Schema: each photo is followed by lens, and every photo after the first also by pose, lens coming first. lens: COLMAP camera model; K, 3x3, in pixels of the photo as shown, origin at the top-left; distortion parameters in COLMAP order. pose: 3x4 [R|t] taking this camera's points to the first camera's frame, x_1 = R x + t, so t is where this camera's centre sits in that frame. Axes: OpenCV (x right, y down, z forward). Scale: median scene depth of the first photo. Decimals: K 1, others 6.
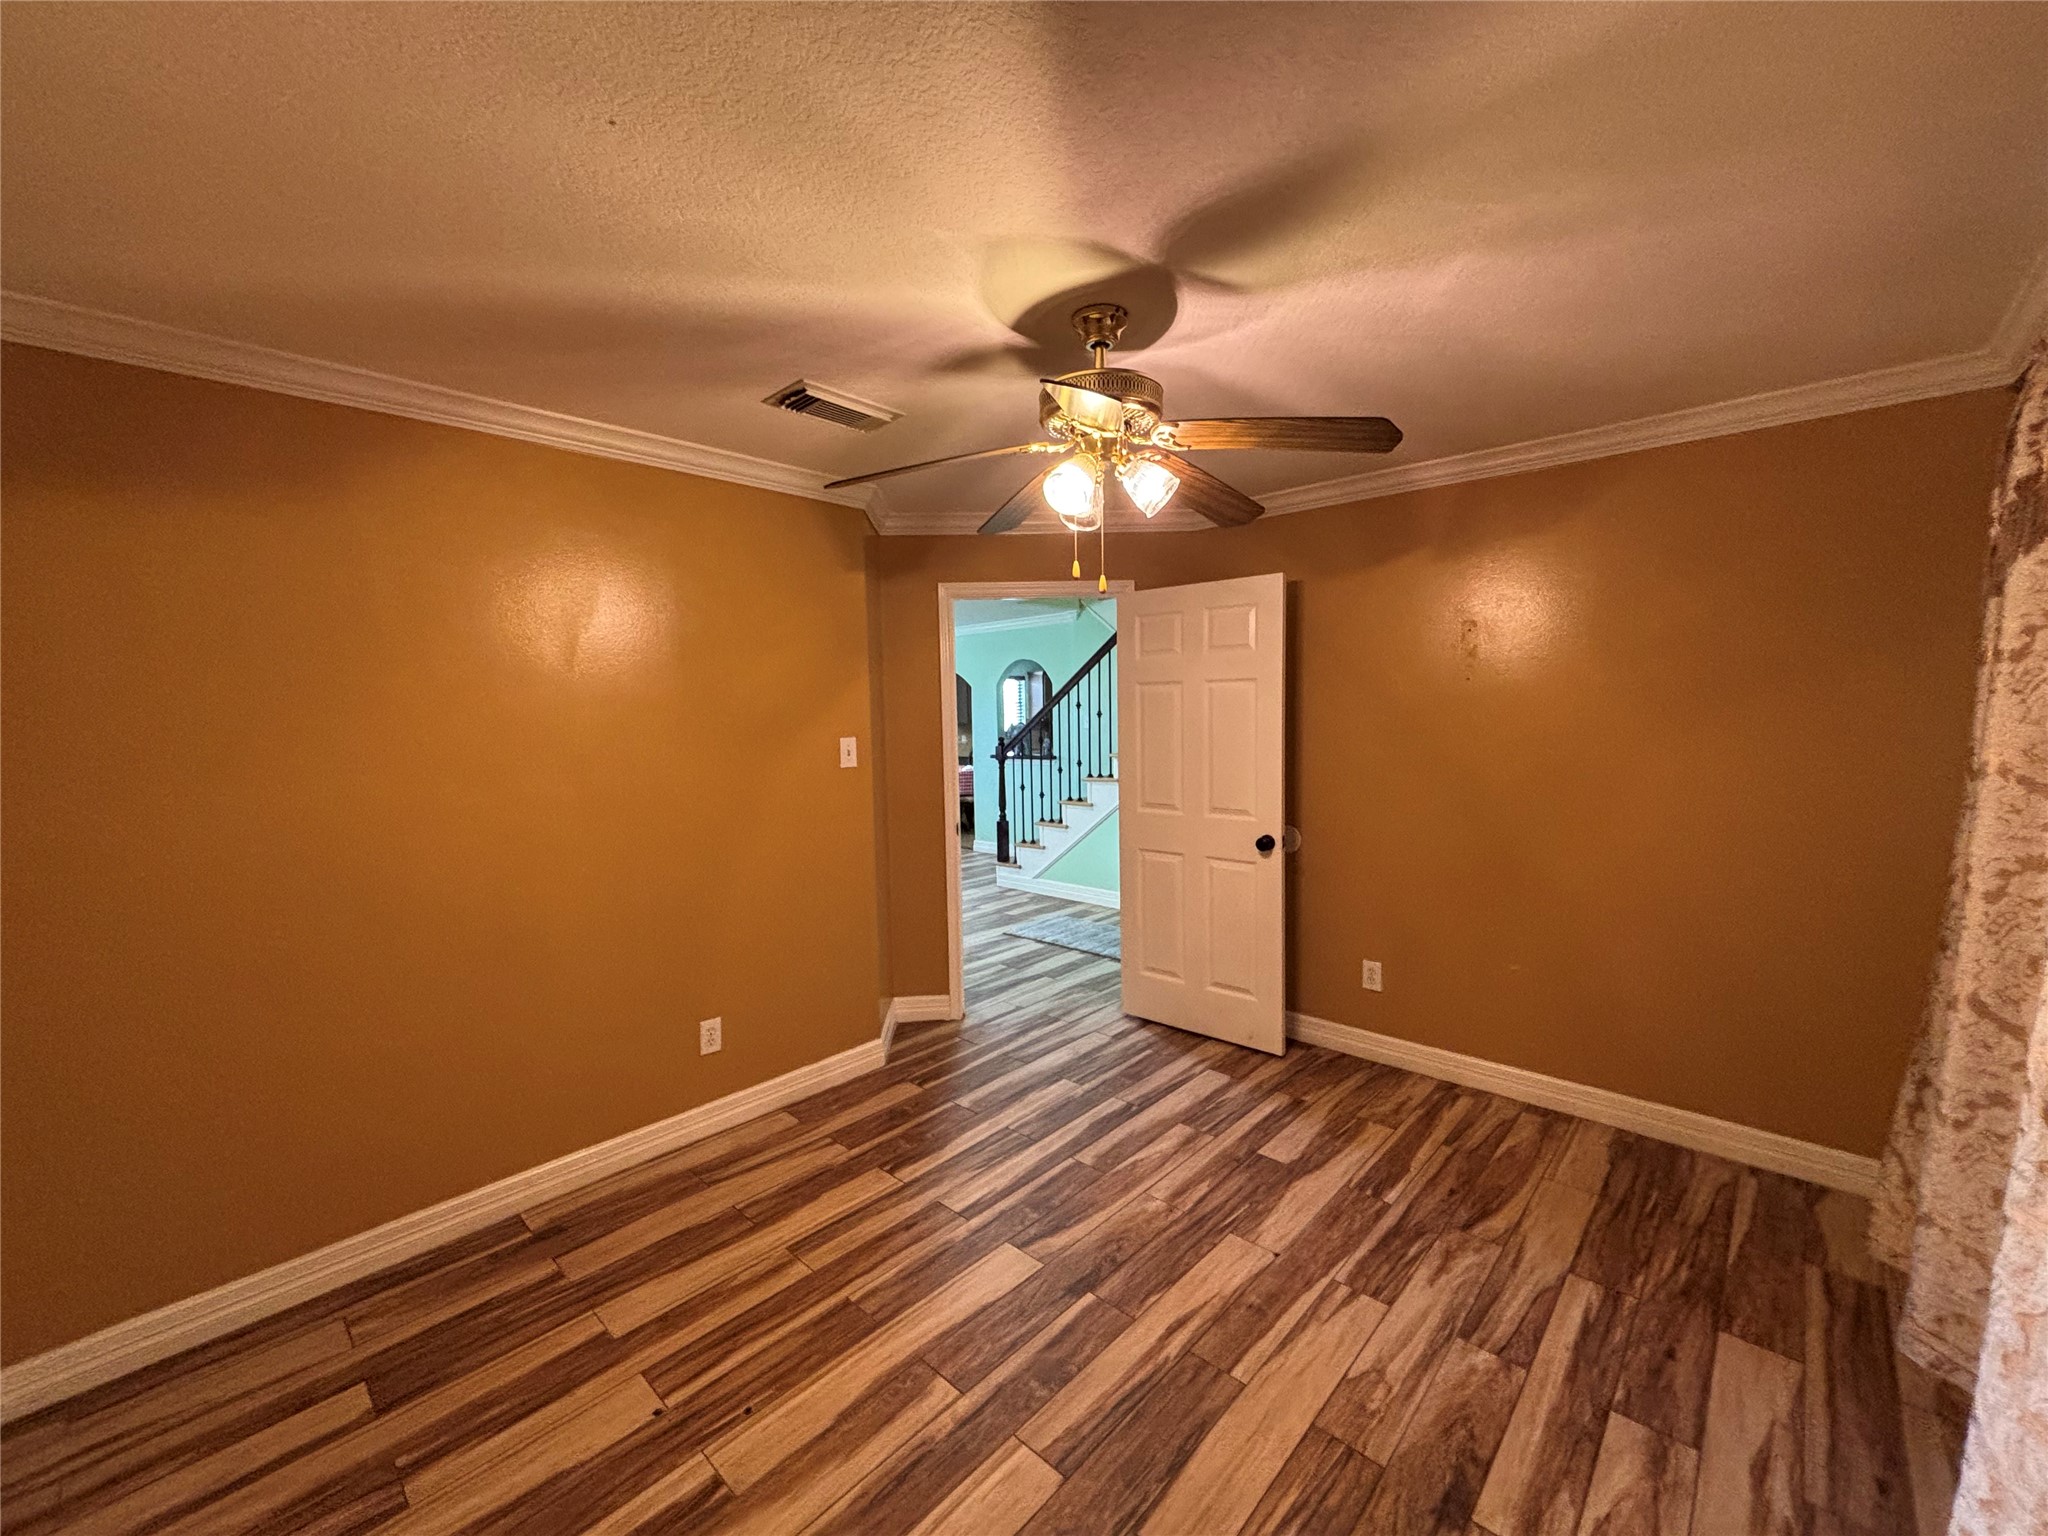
lens RADIAL K [[828.5, 0, 1024.0], [0, 828.5, 768.0], [0, 0, 1]] dist [-0.001163, 0.000067]
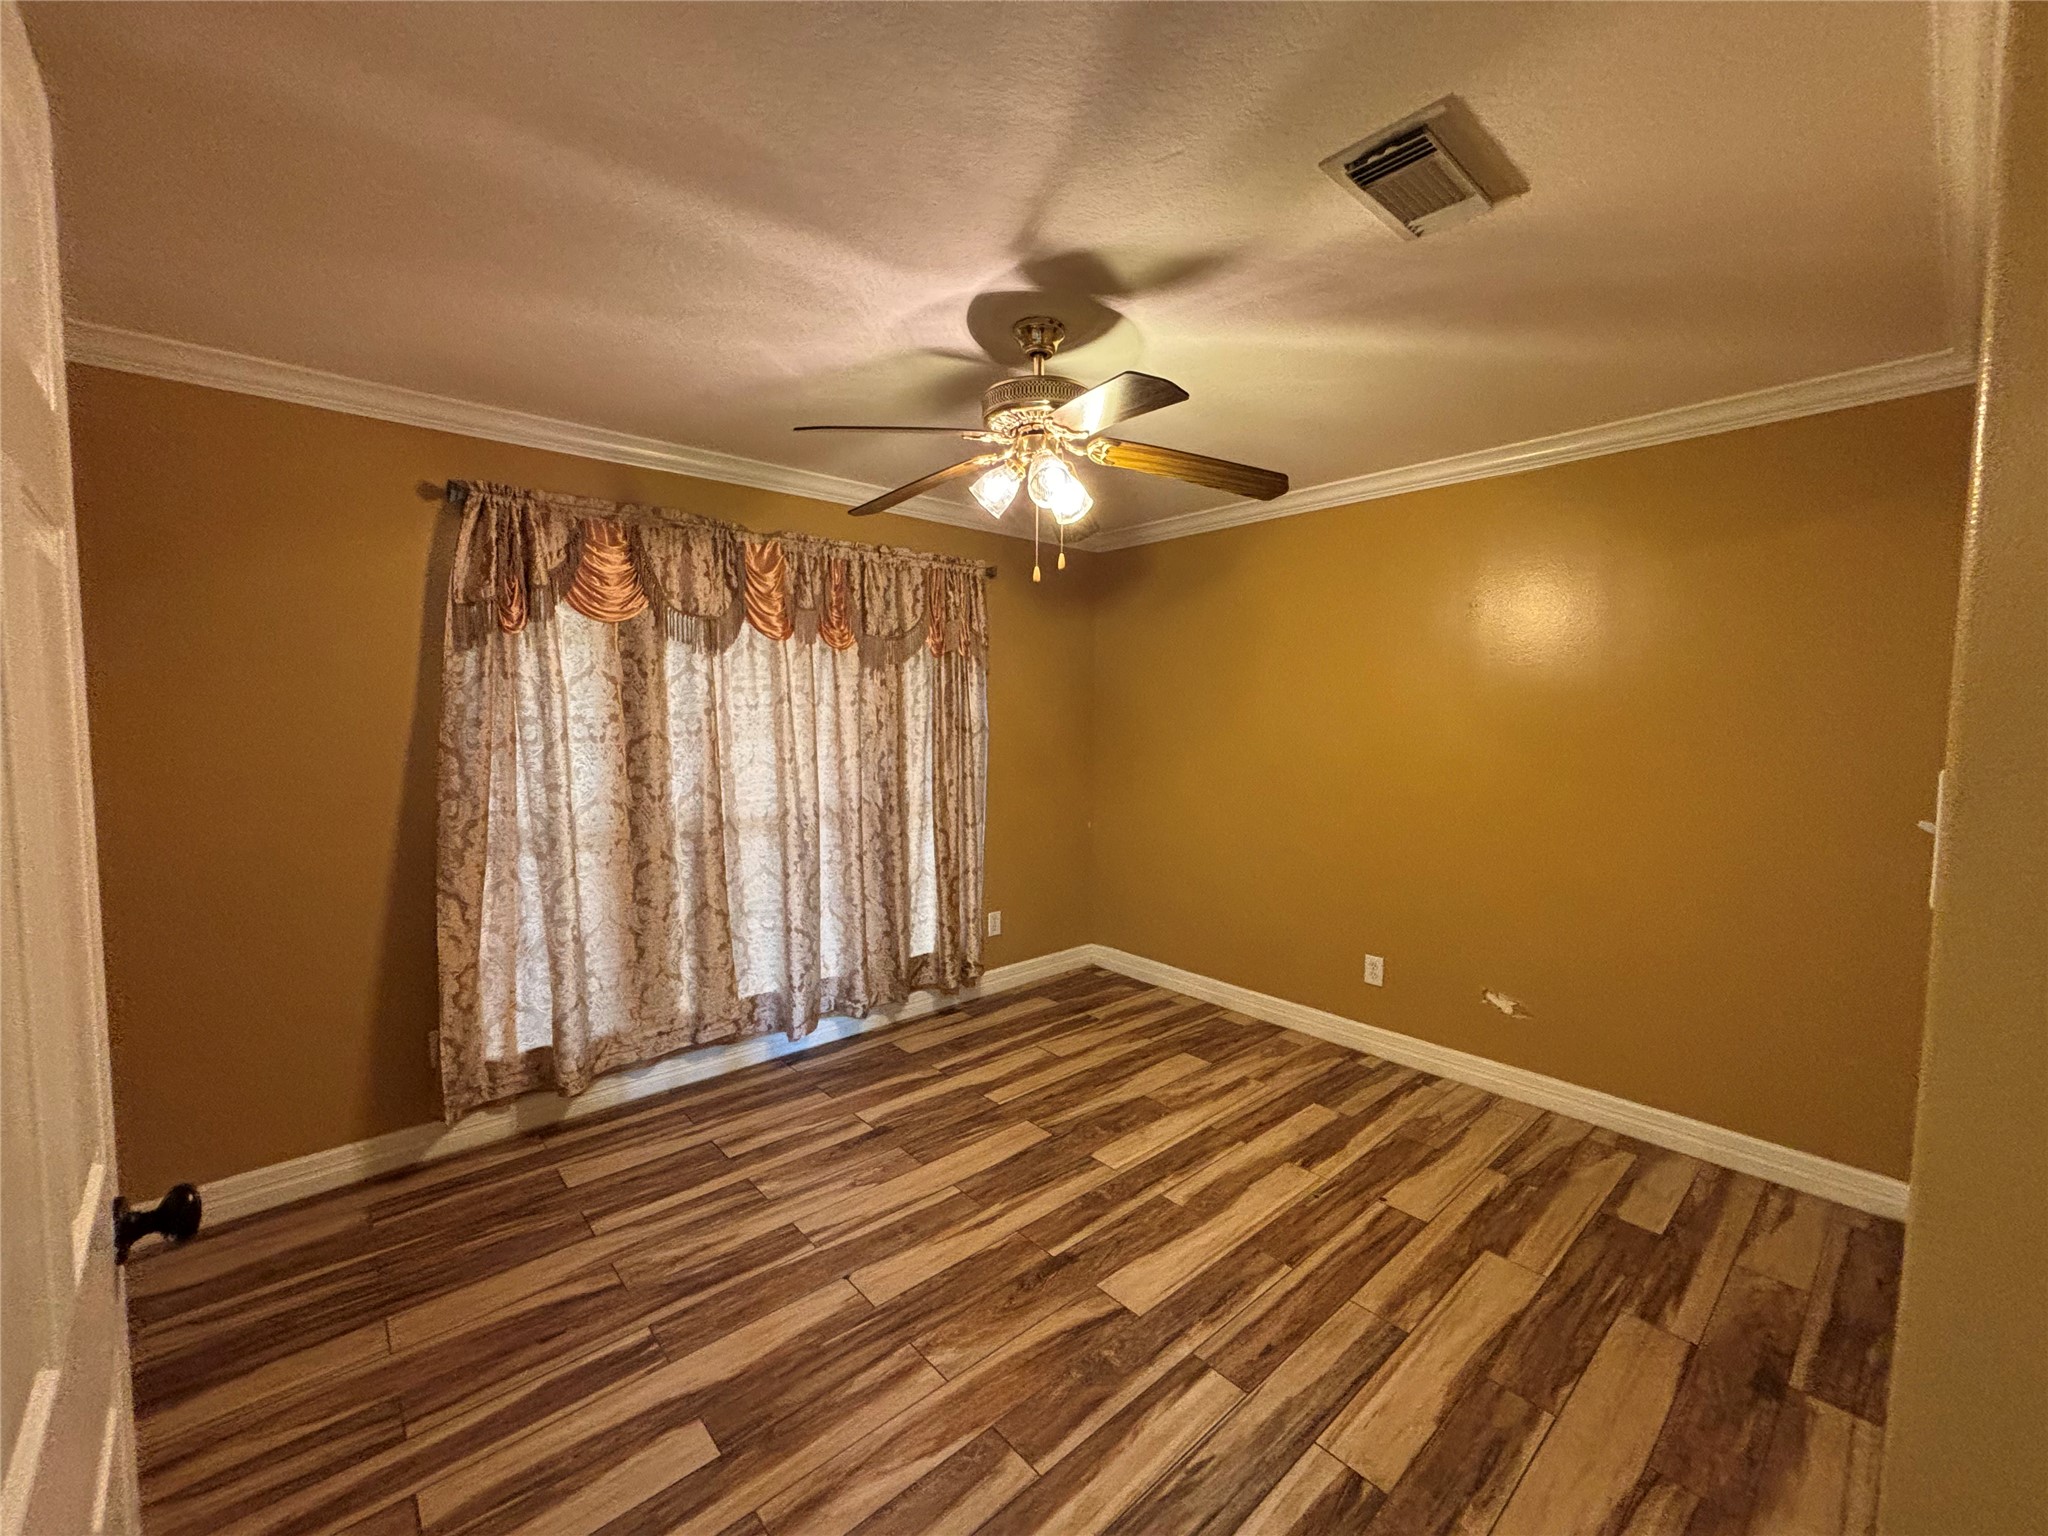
lens RADIAL K [[828.5, 0, 1024.0], [0, 828.5, 768.0], [0, 0, 1]] dist [-0.001163, 0.000067]
pose [[-0.995812, 0.009278, 0.090952, 0.016085], [0.021910, 0.990067, 0.138882, -0.110200], [-0.088760, 0.140293, -0.986123, 1.885863]]
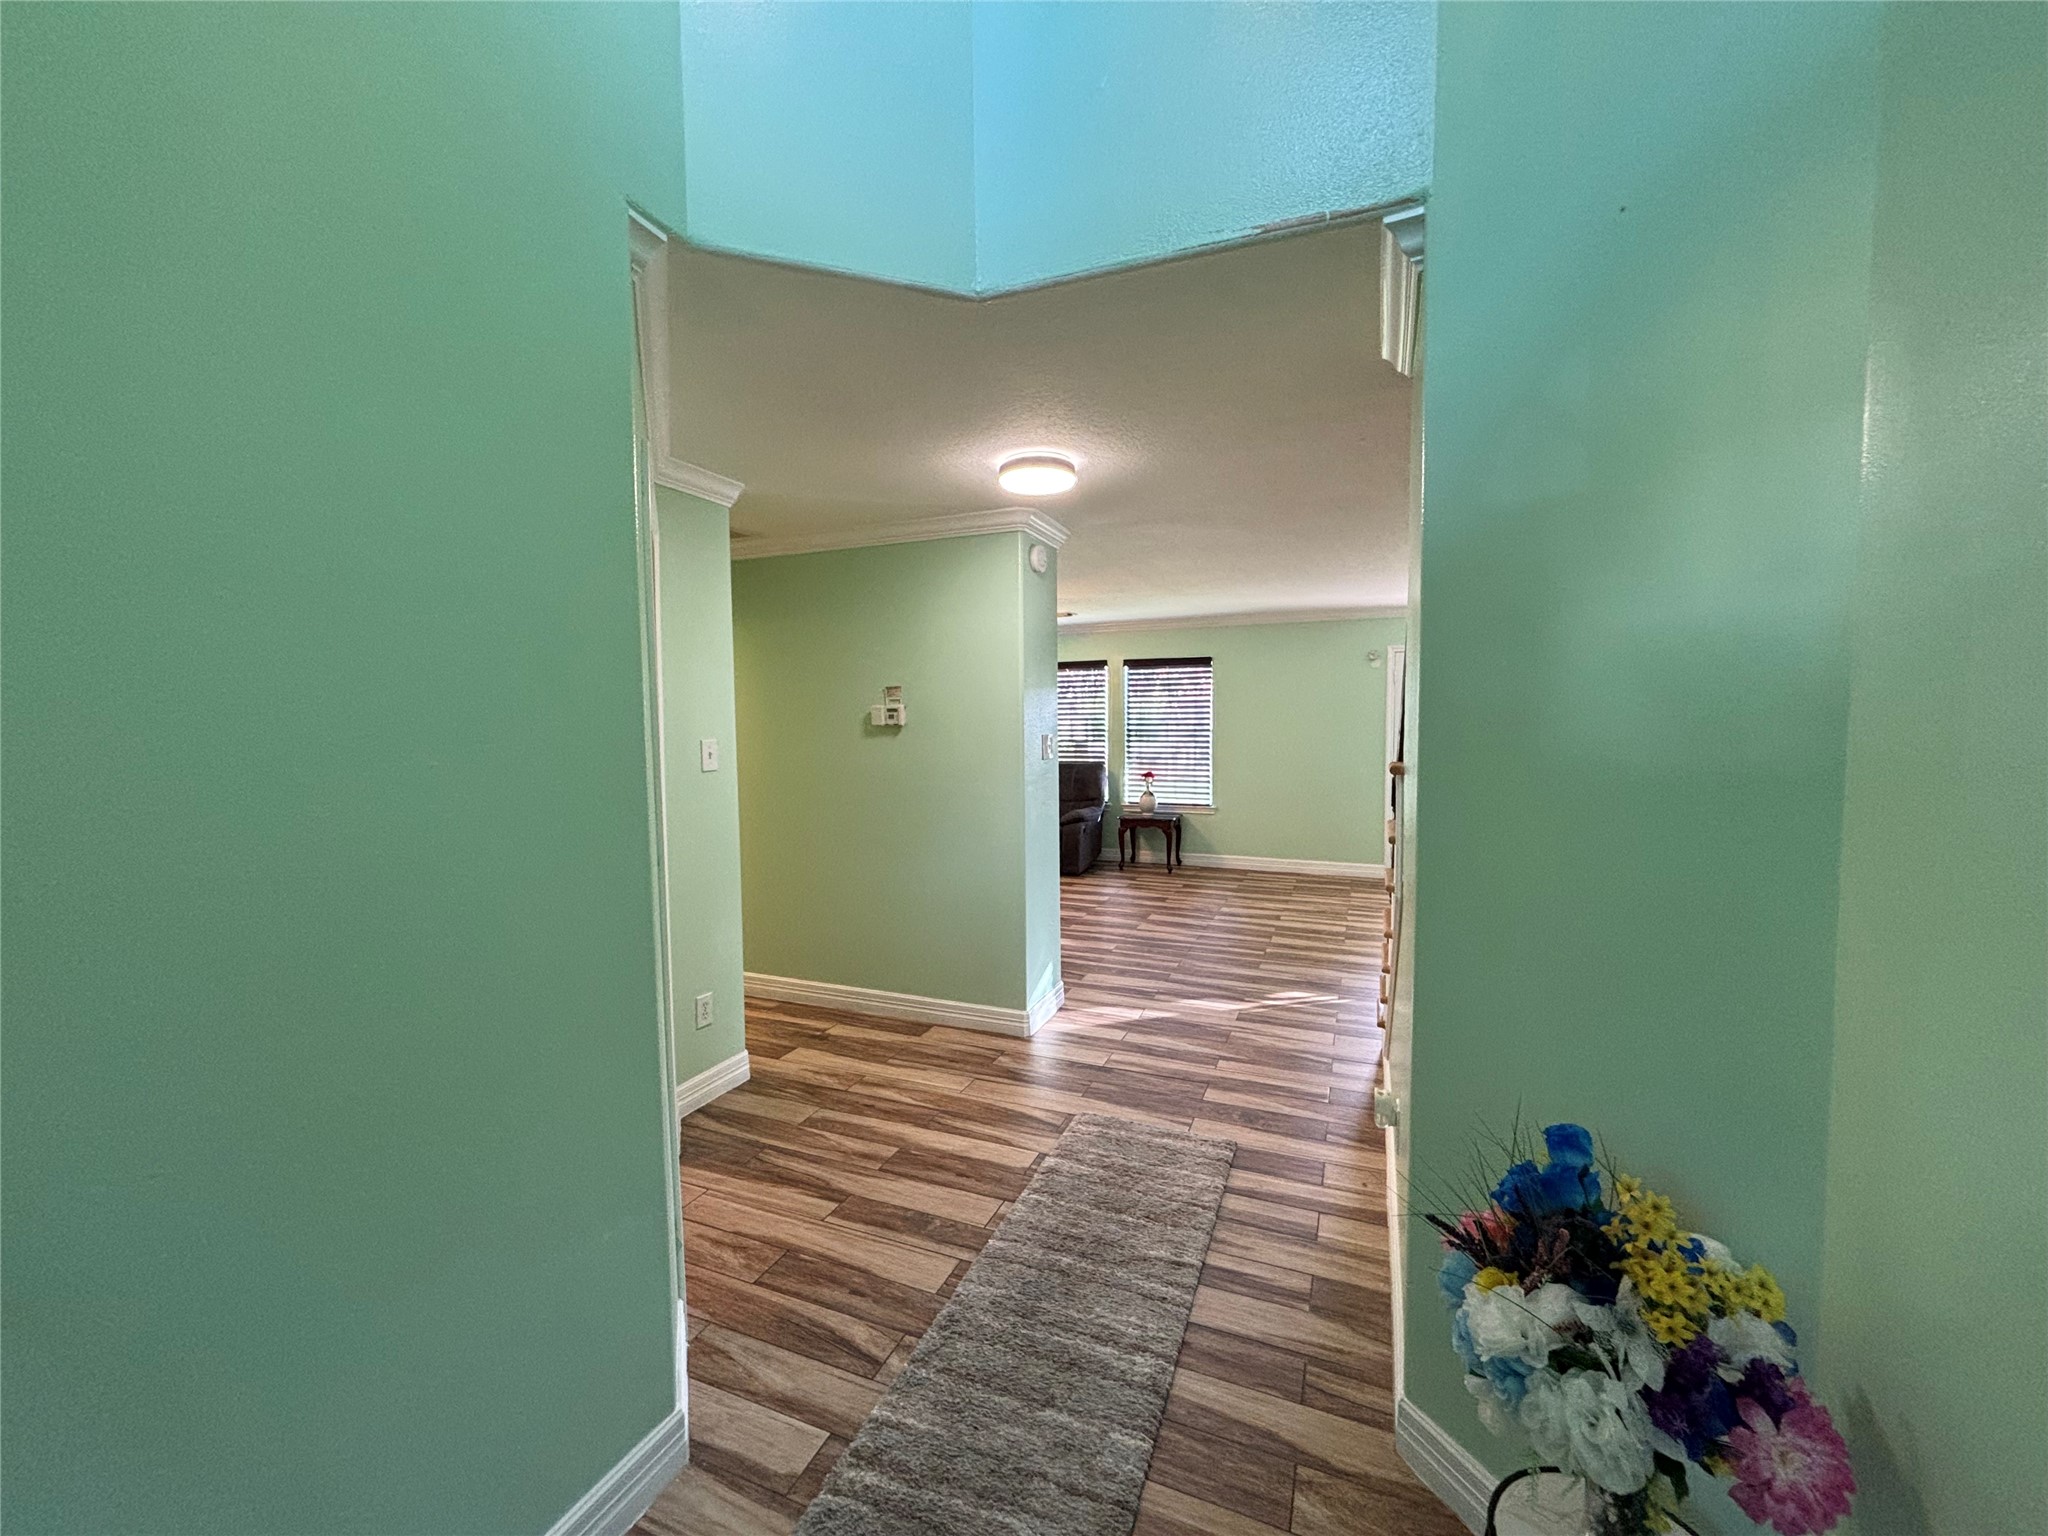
lens RADIAL K [[828.5, 0, 1024.0], [0, 828.5, 768.0], [0, 0, 1]] dist [-0.001163, 0.000067]
pose [[0.345836, 0.078804, -0.934980, 1.176556], [-0.067951, 0.995954, 0.058809, -0.157665], [0.935831, 0.043194, 0.349792, 1.930934]]
